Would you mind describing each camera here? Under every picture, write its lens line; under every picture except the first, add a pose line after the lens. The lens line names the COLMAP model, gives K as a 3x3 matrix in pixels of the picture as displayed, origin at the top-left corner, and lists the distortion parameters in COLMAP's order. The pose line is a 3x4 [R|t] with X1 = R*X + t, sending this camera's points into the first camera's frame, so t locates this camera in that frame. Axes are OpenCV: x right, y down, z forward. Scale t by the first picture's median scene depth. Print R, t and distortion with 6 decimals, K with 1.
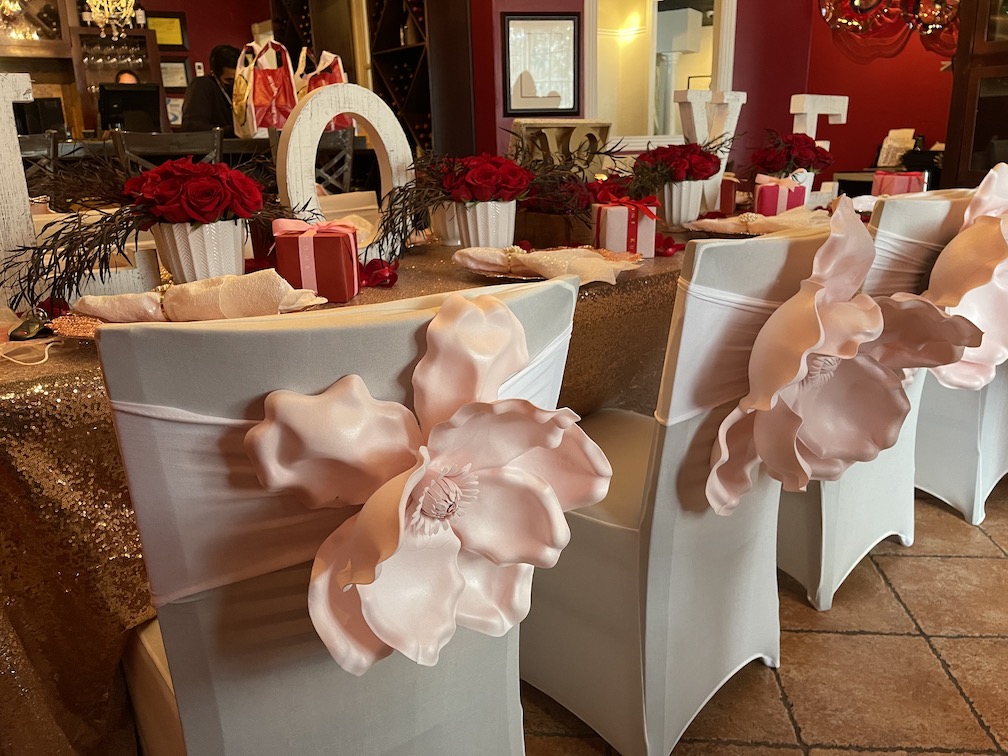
lens RADIAL K [[770.6, 0, 503.2], [0, 770.6, 380.2], [0, 0, 1]] dist [0.005084, -0.008410]
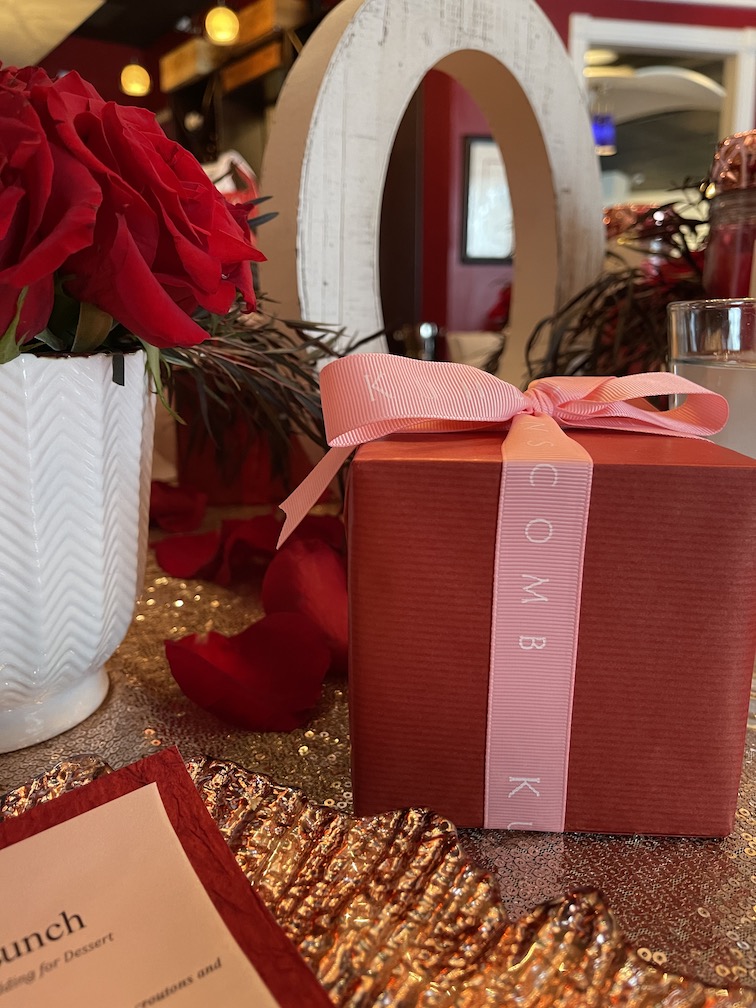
lens RADIAL K [[770.6, 0, 379.0], [0, 770.6, 503.4], [0, 0, 1]] dist [0.005084, -0.008410]
pose [[0.999605, 0.028087, -0.001316, -0.282434], [-0.028116, 0.997805, -0.059954, -0.162115], [-0.000371, 0.059968, 0.998200, 0.814736]]
